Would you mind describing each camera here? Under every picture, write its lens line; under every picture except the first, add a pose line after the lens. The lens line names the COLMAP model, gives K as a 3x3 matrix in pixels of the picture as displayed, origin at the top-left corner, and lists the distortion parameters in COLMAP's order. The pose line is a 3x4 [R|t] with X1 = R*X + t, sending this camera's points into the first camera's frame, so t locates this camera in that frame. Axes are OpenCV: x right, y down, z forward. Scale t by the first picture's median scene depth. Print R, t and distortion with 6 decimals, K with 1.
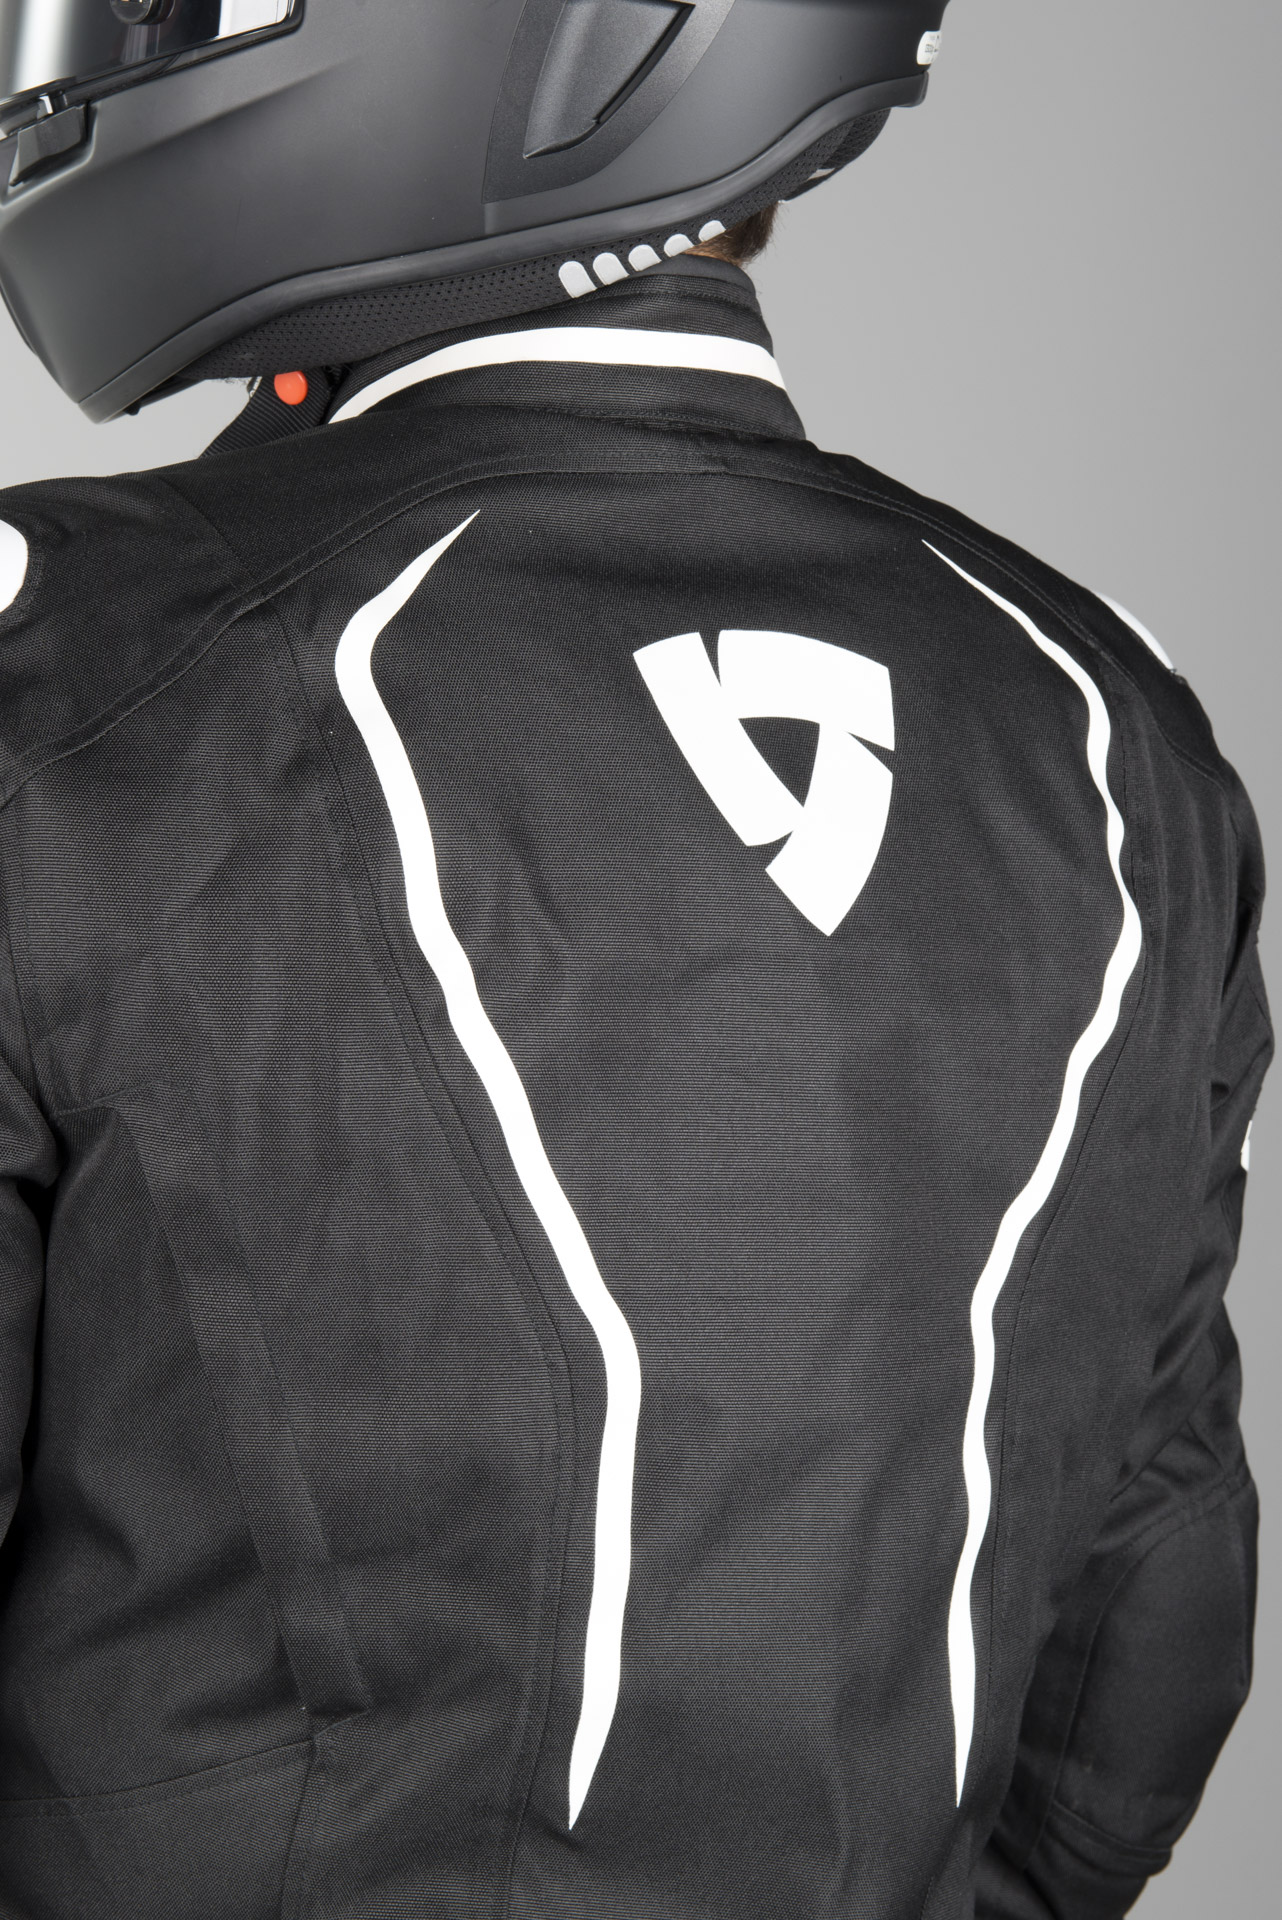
lens RADIAL K [[3496.7, 0, 640.5], [0, 3496.7, 820.8], [0, 0, 1]] dist [0.288113, -3.643896]
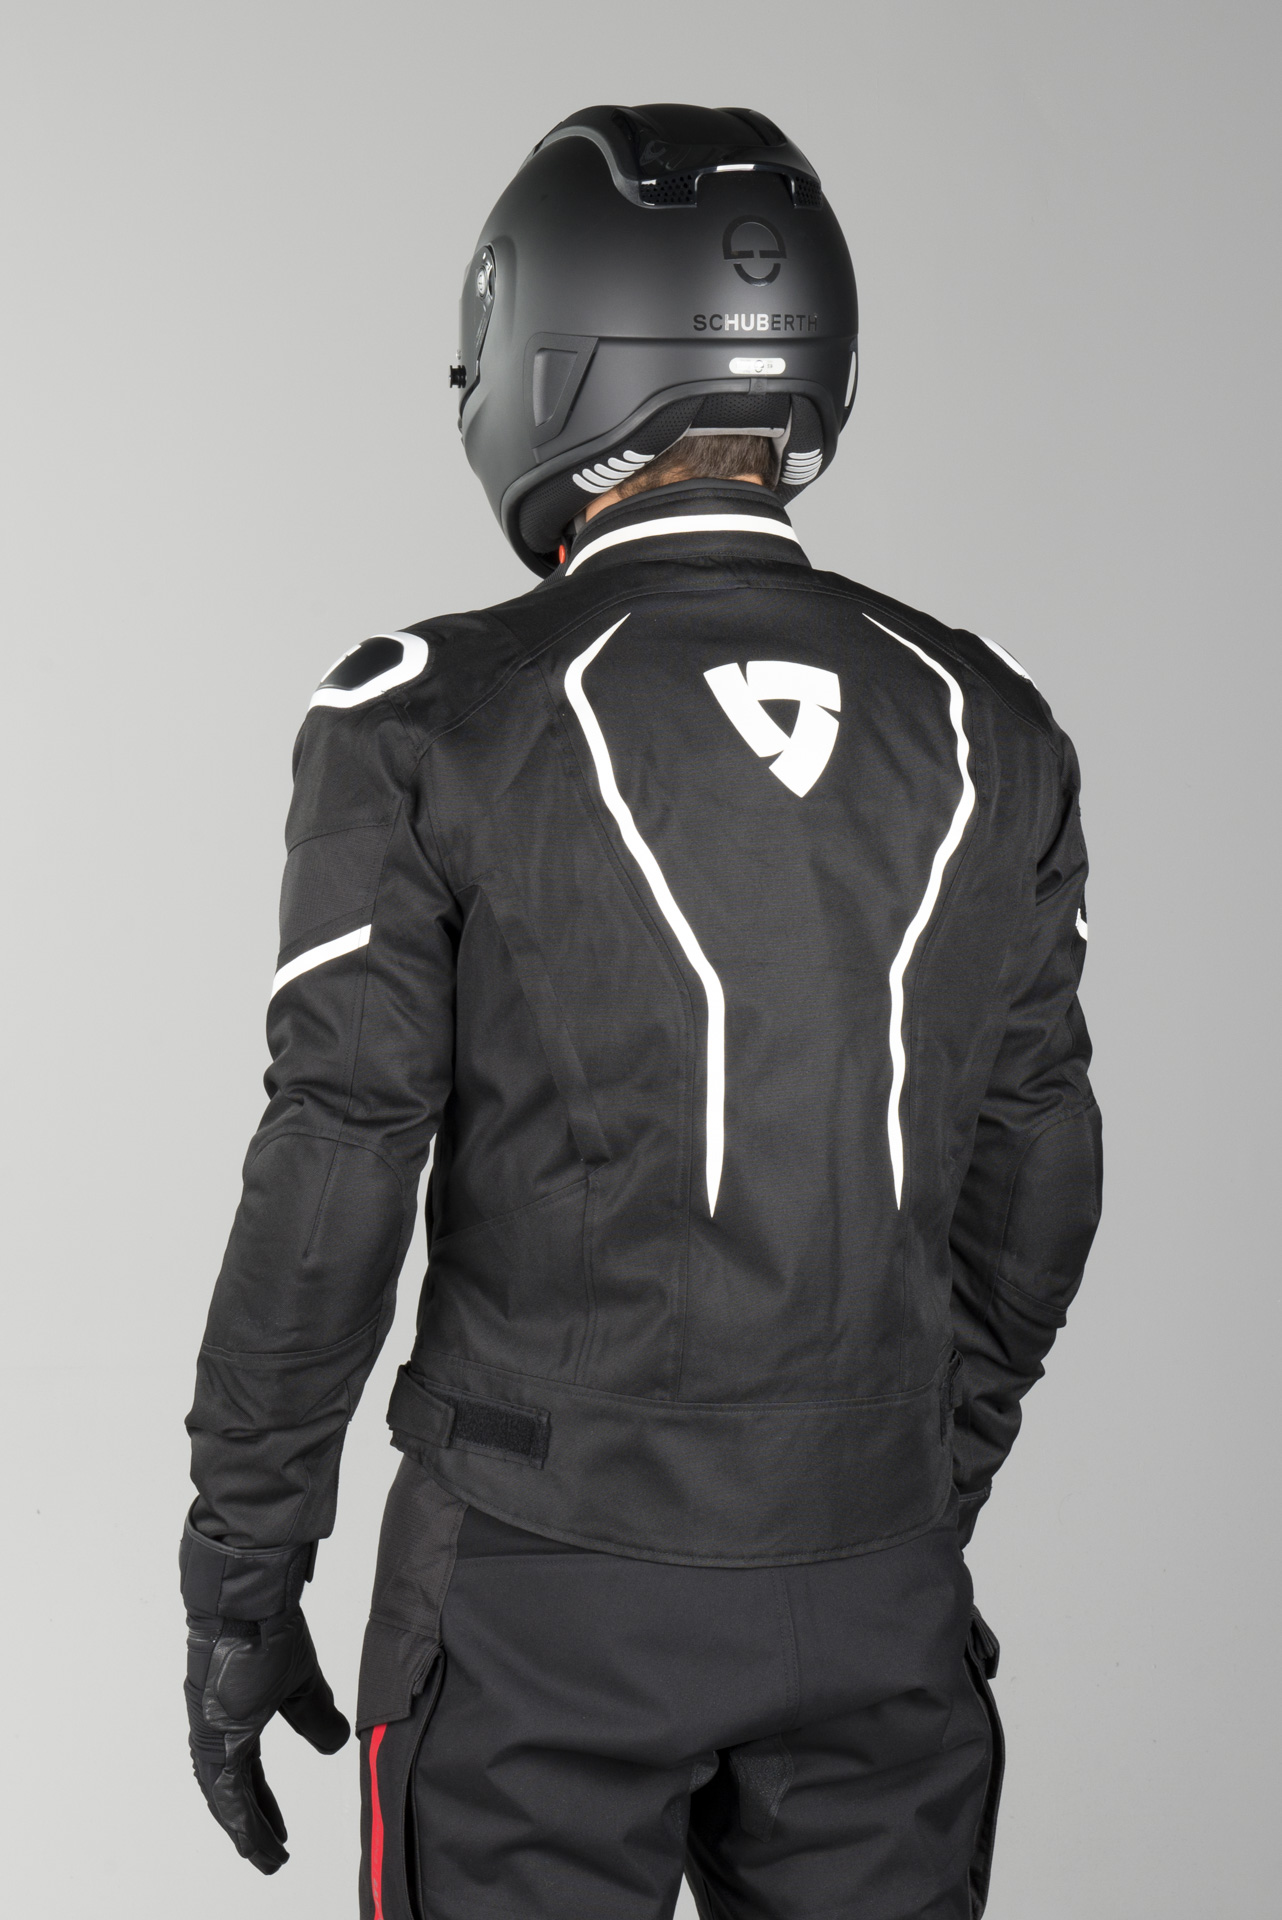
lens RADIAL K [[3231.6, 0, 641.0], [0, 3231.6, 960.0], [0, 0, 1]] dist [0.000839, -0.001253]
pose [[0.991541, -0.062081, -0.113983, 0.178257], [0.062978, 0.998006, 0.004278, 0.119668], [0.113490, -0.011420, 0.993474, -1.003126]]
